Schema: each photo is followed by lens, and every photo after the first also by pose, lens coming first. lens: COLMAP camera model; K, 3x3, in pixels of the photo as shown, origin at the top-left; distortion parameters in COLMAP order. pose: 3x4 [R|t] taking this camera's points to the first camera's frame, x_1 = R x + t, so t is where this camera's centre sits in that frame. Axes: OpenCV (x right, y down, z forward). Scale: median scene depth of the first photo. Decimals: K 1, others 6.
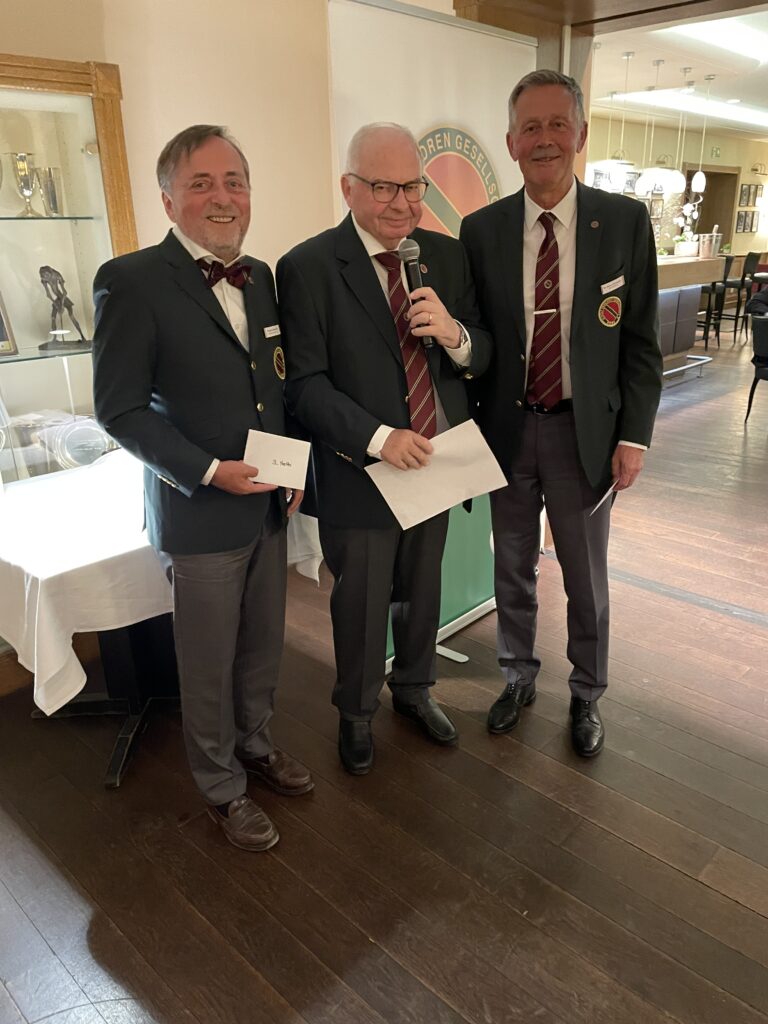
lens RADIAL K [[765.8, 0, 384.0], [0, 765.8, 512.0], [0, 0, 1]] dist [0.120929, -0.162183]
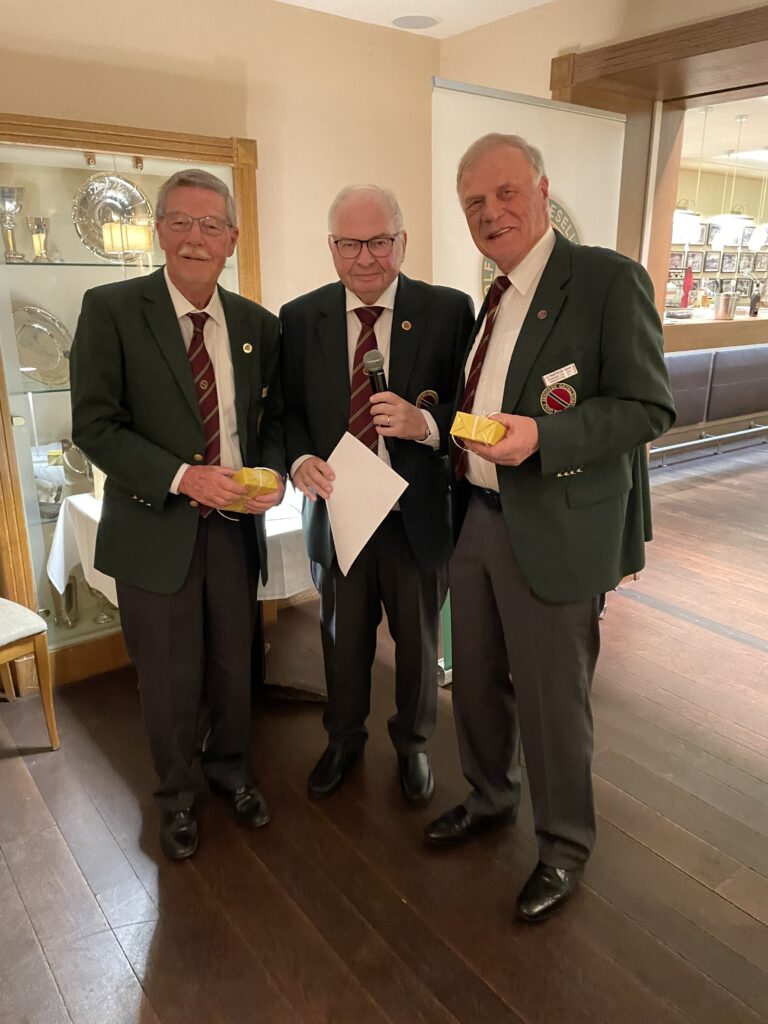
lens RADIAL K [[765.8, 0, 384.0], [0, 765.8, 512.0], [0, 0, 1]] dist [0.120929, -0.162183]
pose [[0.988273, 0.069372, -0.136028, 0.042277], [-0.075873, 0.996181, -0.043197, 0.022700], [0.132511, 0.053012, 0.989763, -0.095356]]
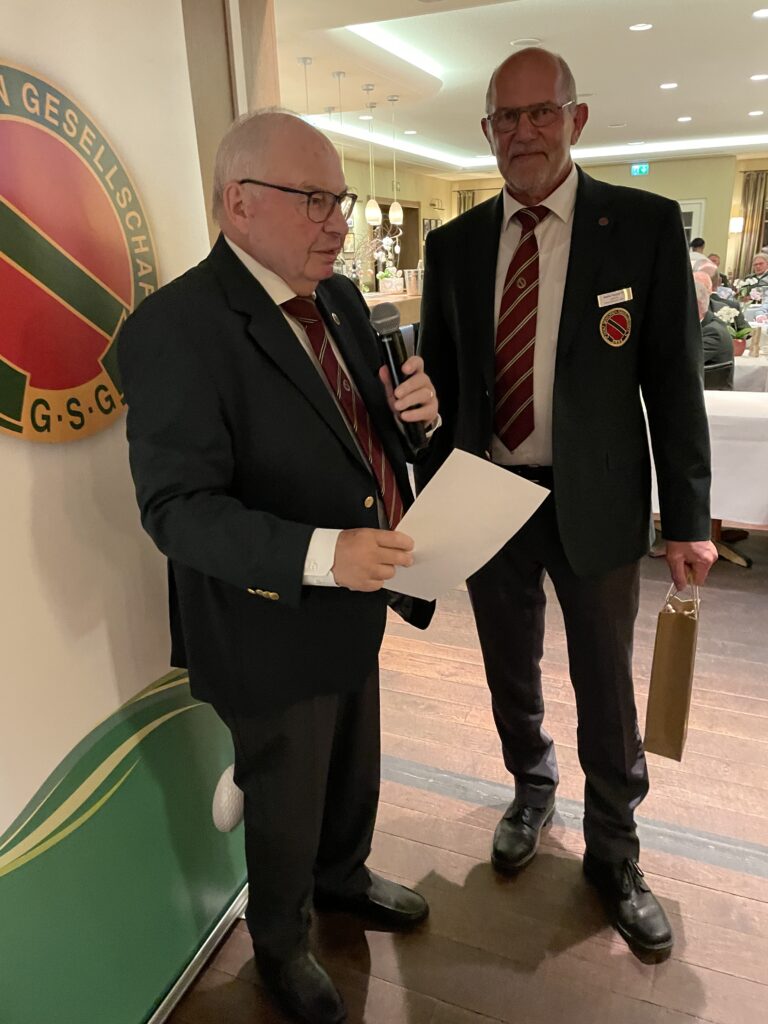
lens RADIAL K [[765.8, 0, 384.0], [0, 765.8, 512.0], [0, 0, 1]] dist [0.120929, -0.162183]
pose [[0.932452, -0.120673, 0.340545, 0.087579], [0.133009, 0.991029, -0.013022, -0.158404], [-0.335919, 0.057438, 0.940138, 0.414708]]
